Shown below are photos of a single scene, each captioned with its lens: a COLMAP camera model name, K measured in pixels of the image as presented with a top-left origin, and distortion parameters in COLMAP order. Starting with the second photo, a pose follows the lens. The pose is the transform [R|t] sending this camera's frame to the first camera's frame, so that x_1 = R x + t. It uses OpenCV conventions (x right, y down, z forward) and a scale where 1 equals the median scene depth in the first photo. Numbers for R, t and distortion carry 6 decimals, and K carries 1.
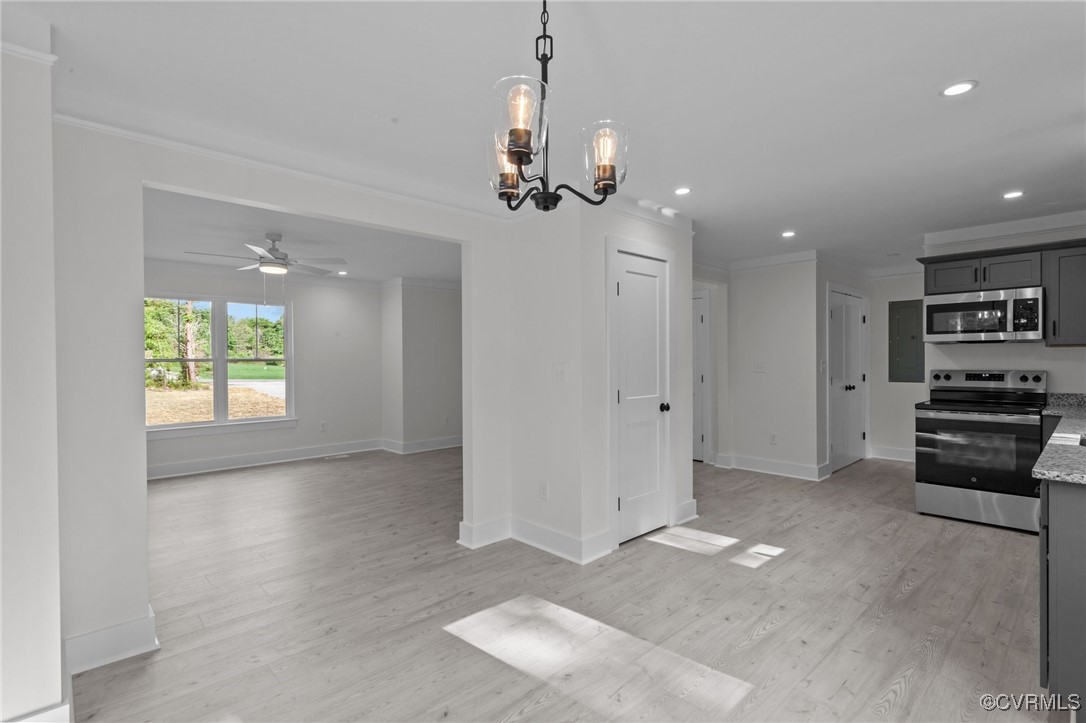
lens RADIAL K [[512.4, 0, 548.5], [0, 512.4, 362.0], [0, 0, 1]] dist [-0.001796, 0.002638]
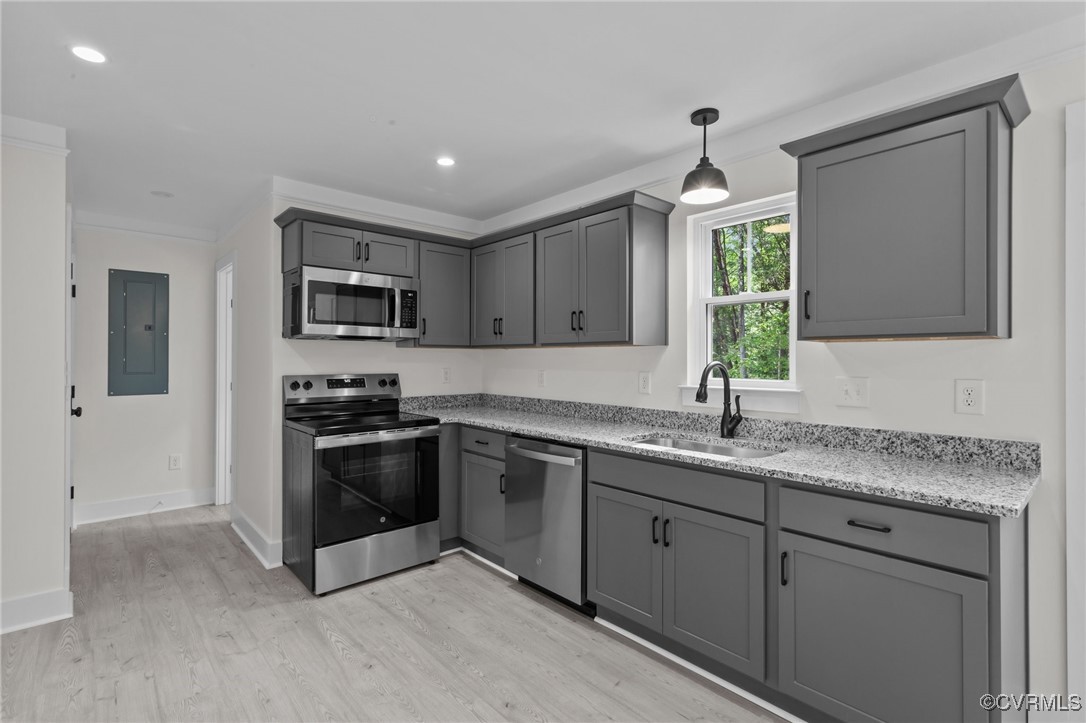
lens RADIAL K [[512.4, 0, 549.5], [0, 512.4, 356.8], [0, 0, 1]] dist [-0.001796, 0.002638]
pose [[0.021250, 0.011083, 0.999713, 0.095234], [0.002851, 0.999934, -0.011146, -0.001628], [-0.999770, 0.003087, 0.021217, 0.887941]]
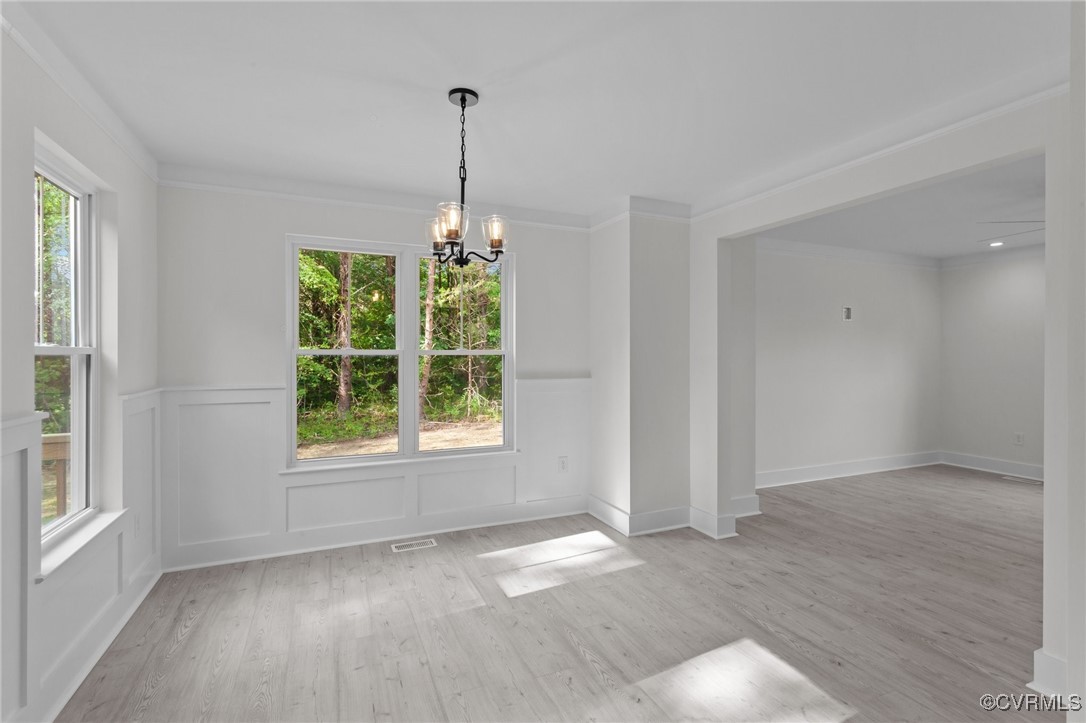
lens RADIAL K [[512.4, 0, 547.8], [0, 512.4, 355.1], [0, 0, 1]] dist [-0.001796, 0.002638]
pose [[-0.334041, 0.010351, -0.942502, 0.601966], [-0.005322, 0.999903, 0.012868, -0.007740], [0.942544, 0.009314, -0.333953, 0.731691]]
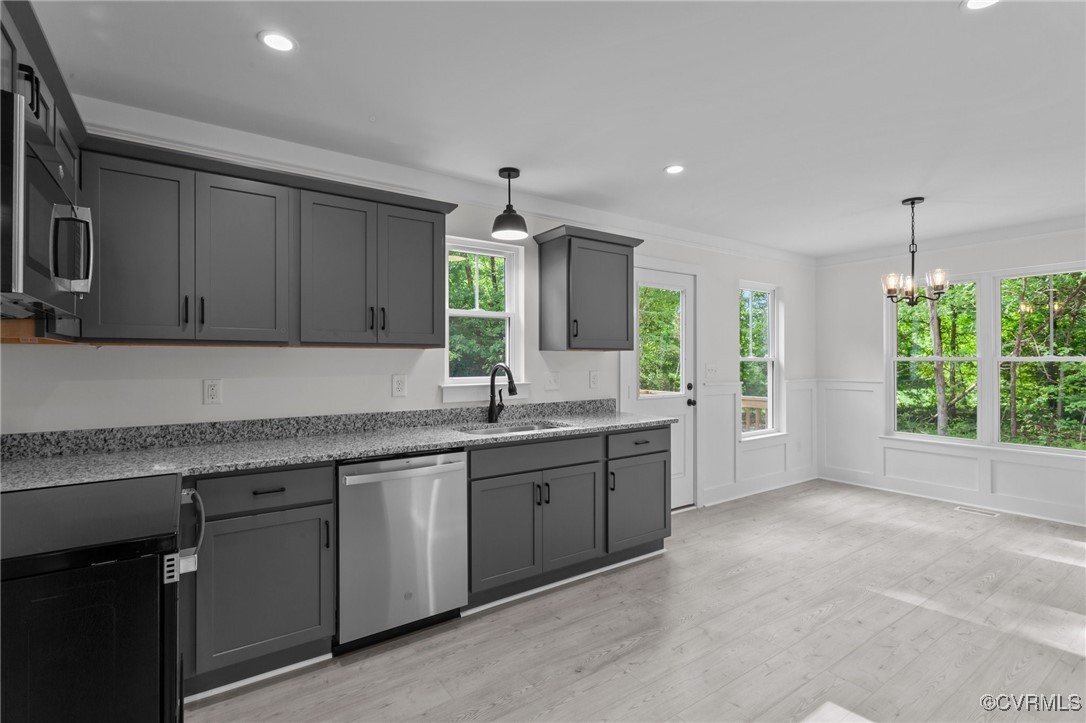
lens RADIAL K [[512.4, 0, 550.4], [0, 512.4, 361.0], [0, 0, 1]] dist [-0.001796, 0.002638]
pose [[-0.990565, 0.008201, 0.136796, 0.619058], [0.009023, 0.999945, 0.005386, -0.011089], [-0.136745, 0.006570, -0.990585, 1.591845]]
